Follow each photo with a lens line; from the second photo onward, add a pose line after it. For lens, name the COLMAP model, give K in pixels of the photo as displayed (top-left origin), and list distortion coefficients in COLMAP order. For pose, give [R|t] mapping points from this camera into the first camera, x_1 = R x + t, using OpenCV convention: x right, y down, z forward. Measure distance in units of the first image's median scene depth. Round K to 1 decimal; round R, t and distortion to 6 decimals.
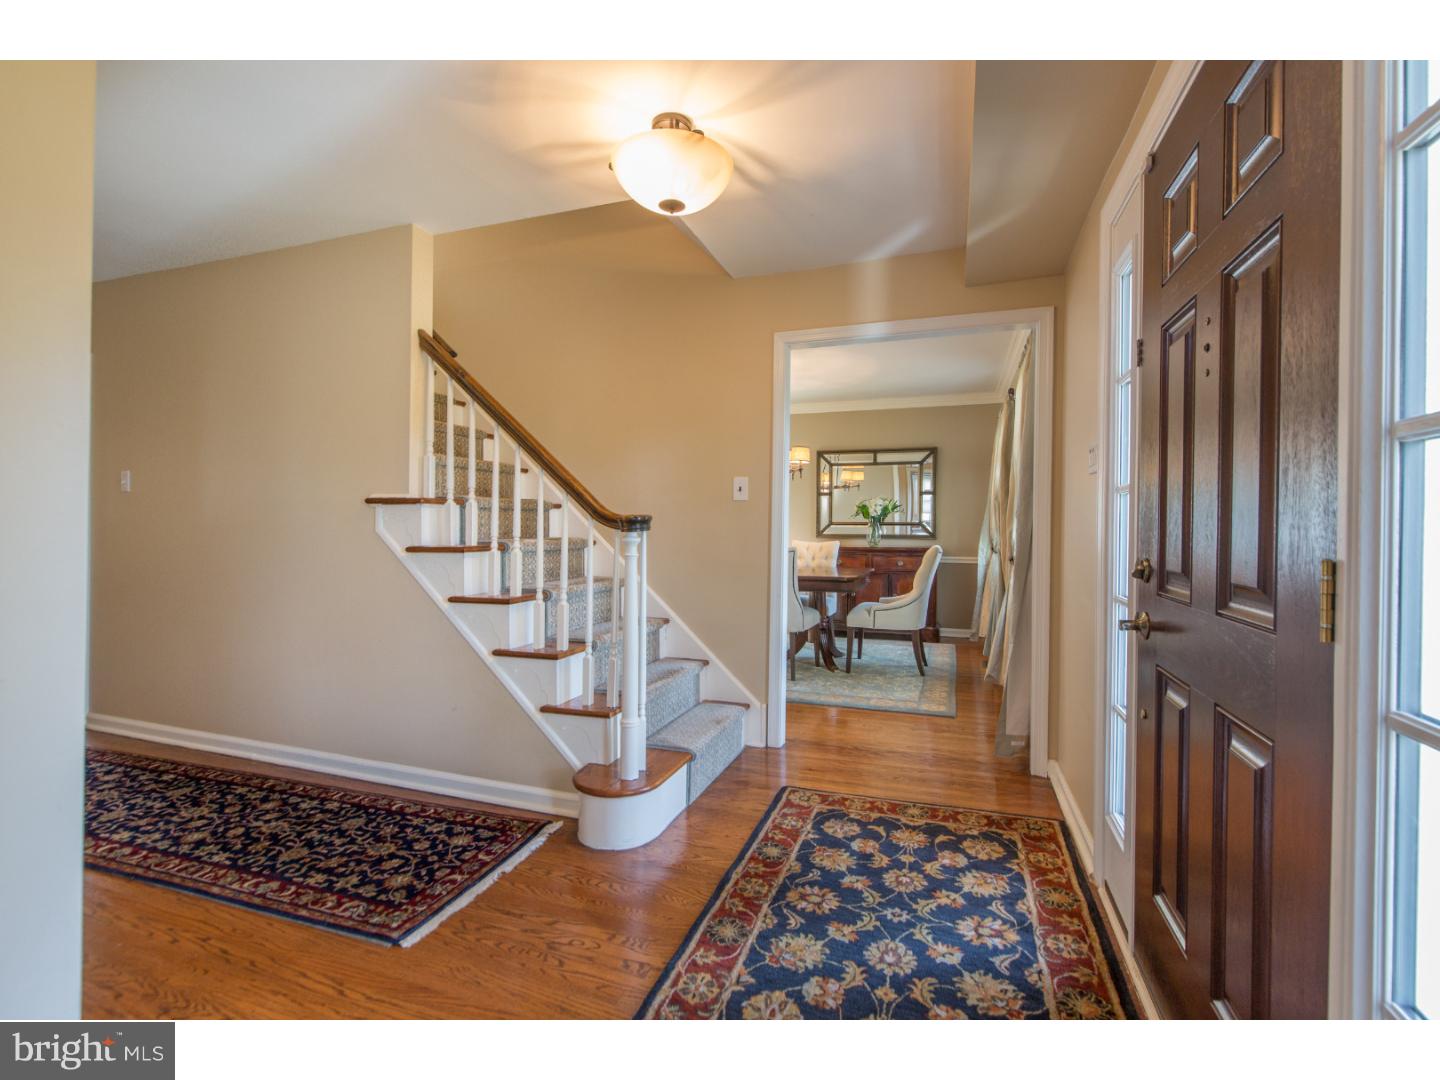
lens RADIAL K [[640.1, 0, 722.1], [0, 640.1, 532.0], [0, 0, 1]] dist [-0.005037, -0.000839]
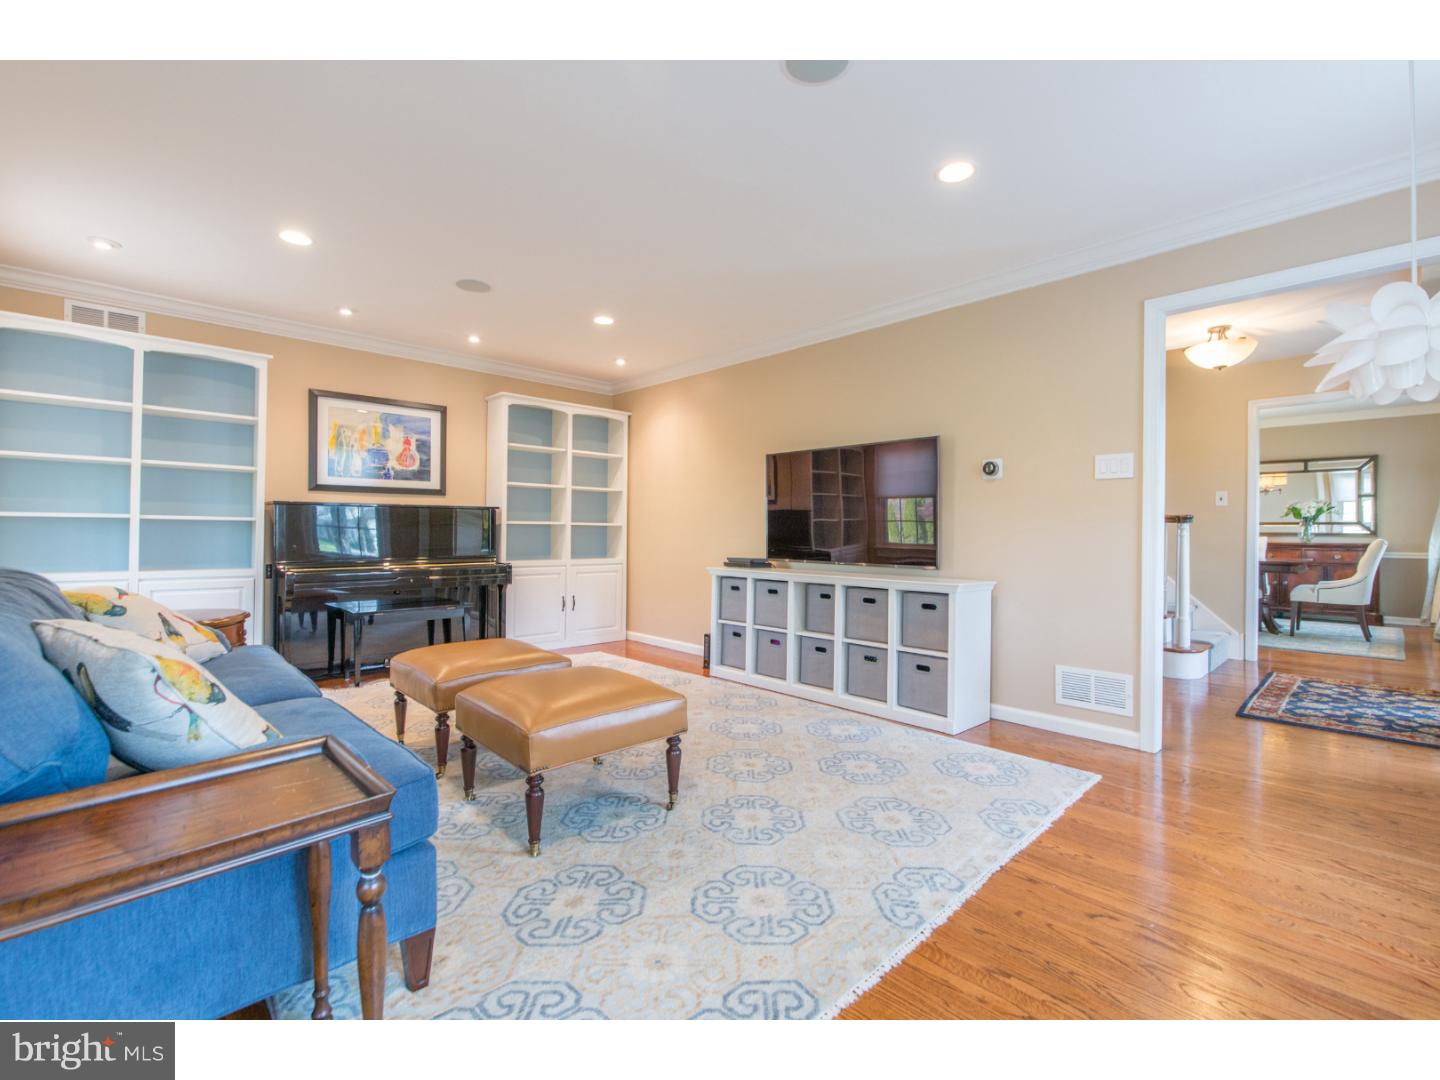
lens RADIAL K [[640.1, 0, 724.5], [0, 640.1, 528.4], [0, 0, 1]] dist [-0.005037, -0.000839]
pose [[0.894876, -0.005845, -0.446276, -0.202759], [-0.002151, 0.999846, -0.017408, 0.020092], [0.446309, 0.016538, 0.894726, -0.535702]]
